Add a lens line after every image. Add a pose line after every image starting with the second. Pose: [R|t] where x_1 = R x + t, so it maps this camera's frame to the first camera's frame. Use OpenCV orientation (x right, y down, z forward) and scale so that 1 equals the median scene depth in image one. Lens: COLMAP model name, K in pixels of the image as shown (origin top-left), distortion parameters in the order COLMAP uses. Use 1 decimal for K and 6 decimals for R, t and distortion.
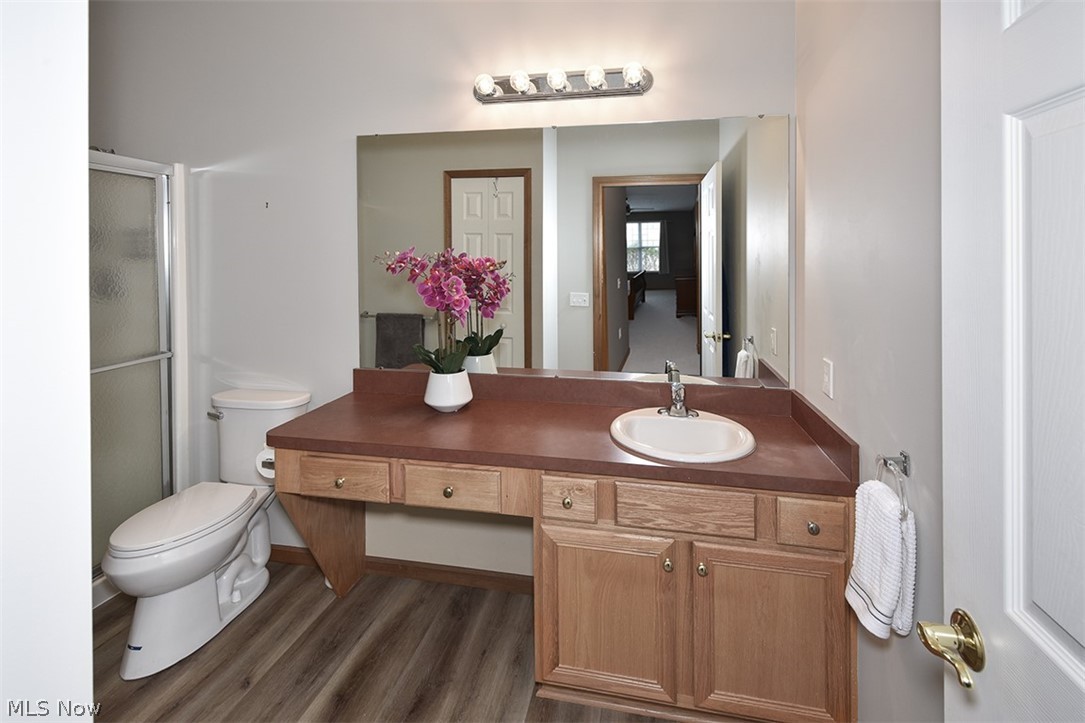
lens RADIAL K [[486.4, 0, 551.1], [0, 486.4, 297.4], [0, 0, 1]] dist [0.011182, -0.005409]
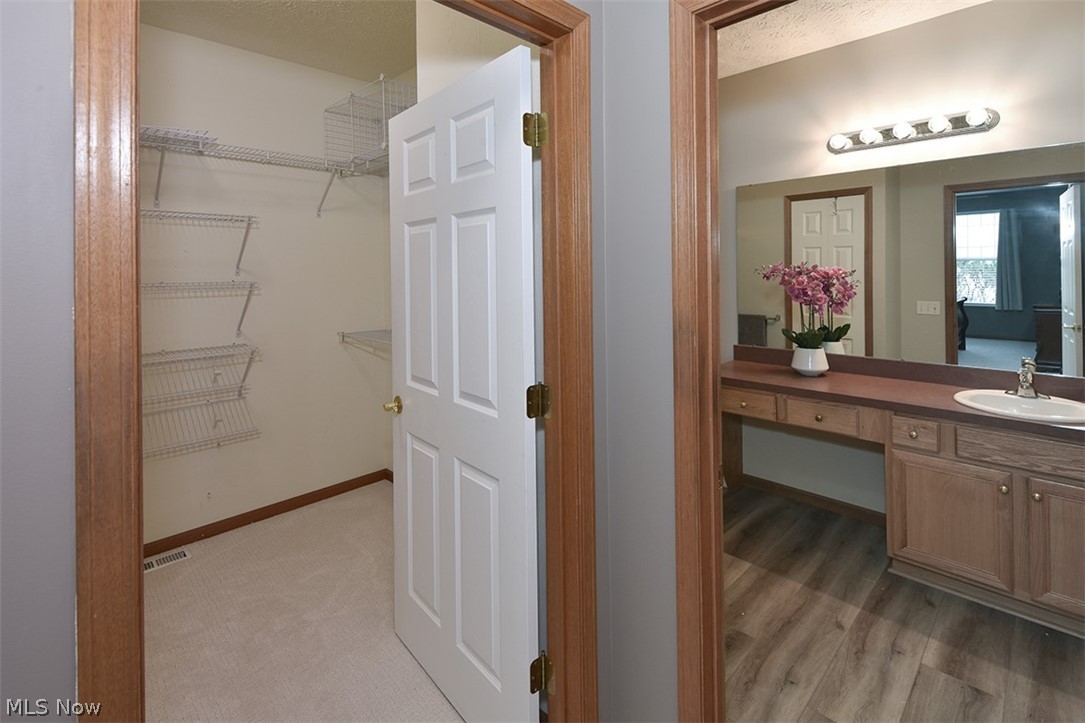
lens RADIAL K [[504.8, 0, 550.8], [0, 504.8, 281.8], [0, 0, 1]] dist [0.014648, -0.006360]
pose [[0.833279, -0.000636, -0.552853, -0.021733], [-0.029651, 0.998509, -0.045840, 0.046732], [0.552057, 0.054590, 0.832017, -0.640598]]
